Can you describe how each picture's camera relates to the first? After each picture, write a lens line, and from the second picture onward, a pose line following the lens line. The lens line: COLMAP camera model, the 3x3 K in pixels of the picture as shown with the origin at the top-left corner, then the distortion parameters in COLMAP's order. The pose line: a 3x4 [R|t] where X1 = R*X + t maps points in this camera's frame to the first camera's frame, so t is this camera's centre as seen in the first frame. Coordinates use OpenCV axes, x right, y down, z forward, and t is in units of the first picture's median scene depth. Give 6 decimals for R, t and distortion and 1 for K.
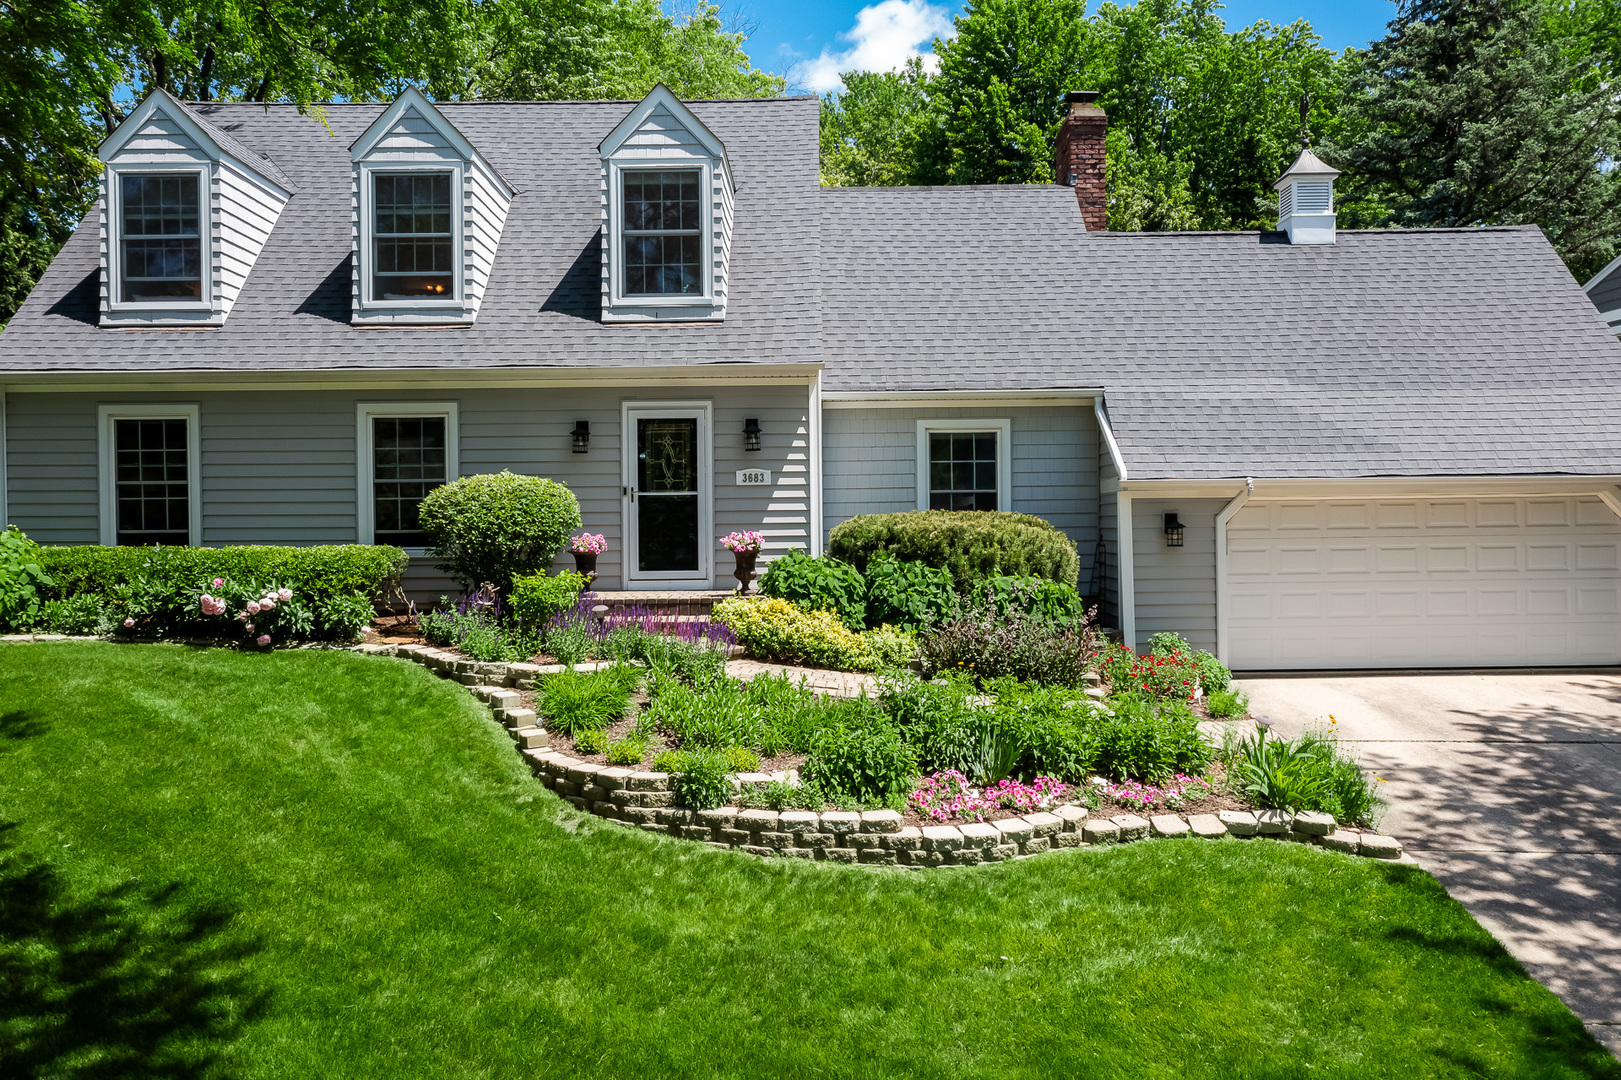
lens RADIAL K [[1318.9, 0, 807.6], [0, 1318.9, 540.4], [0, 0, 1]] dist [-0.010905, 0.022363]
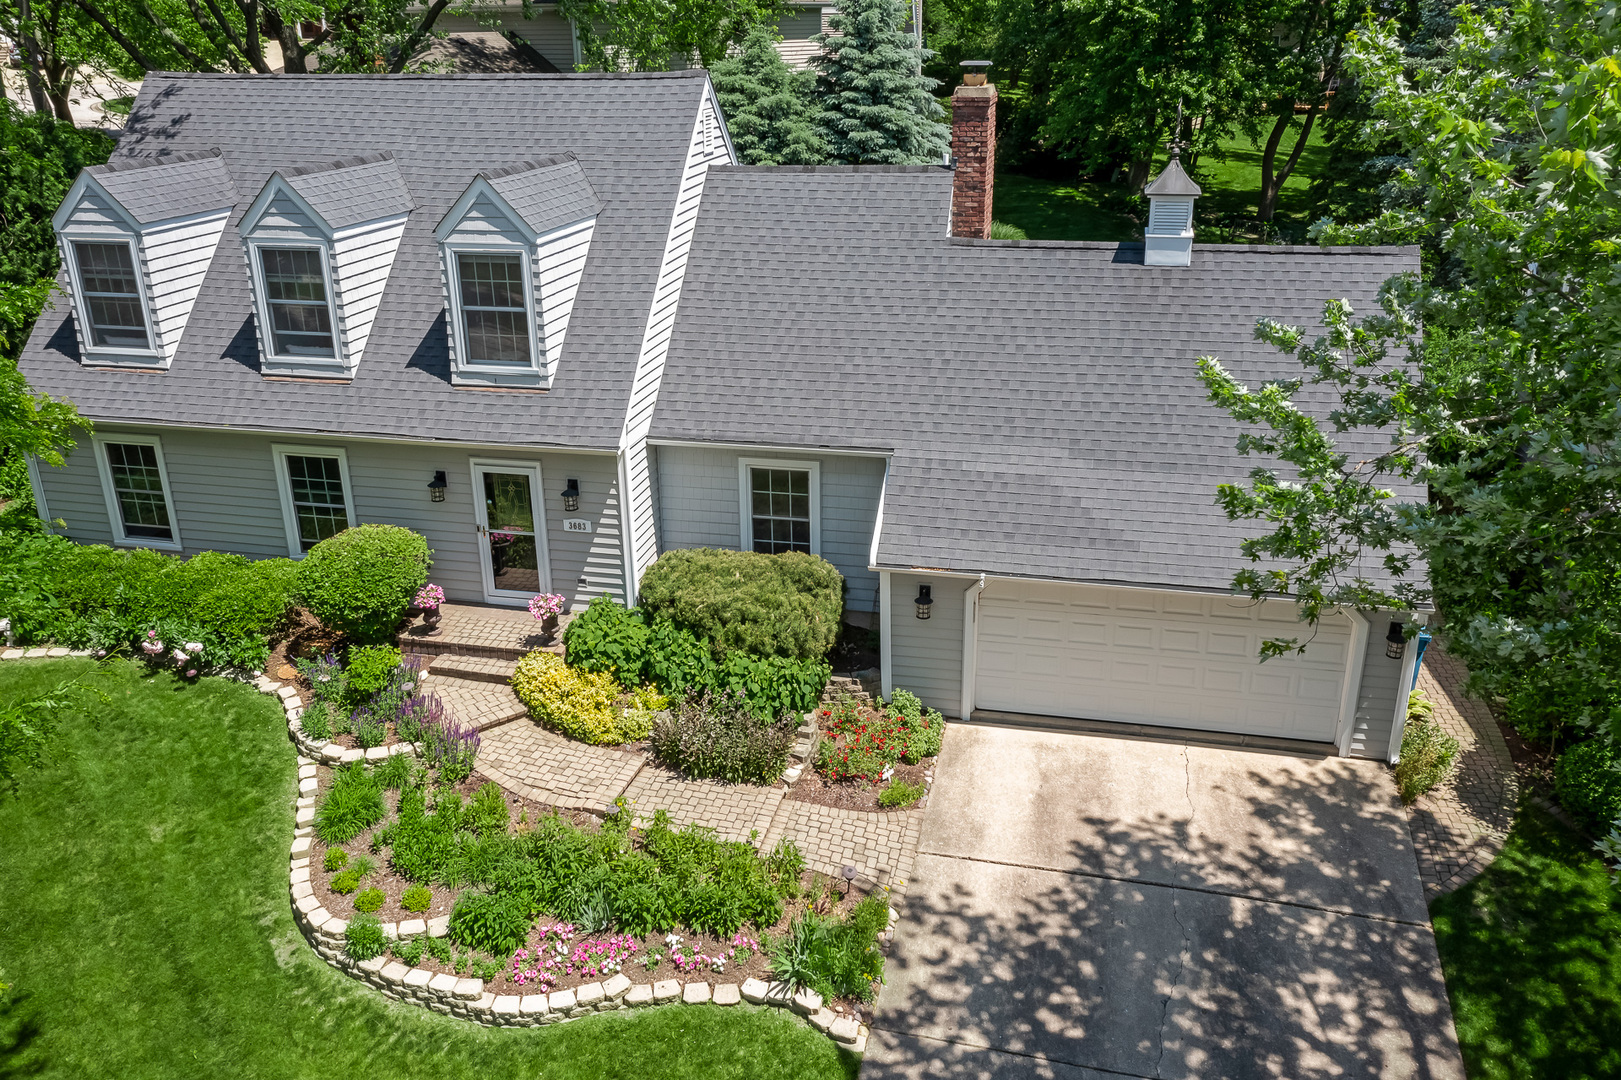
lens RADIAL K [[1318.9, 0, 807.6], [0, 1318.9, 540.4], [0, 0, 1]] dist [-0.010905, 0.022363]
pose [[0.974603, 0.080628, -0.208922, 0.404055], [0.000289, 0.932483, 0.361213, -0.457443], [0.223940, -0.352100, 0.908778, -0.035820]]
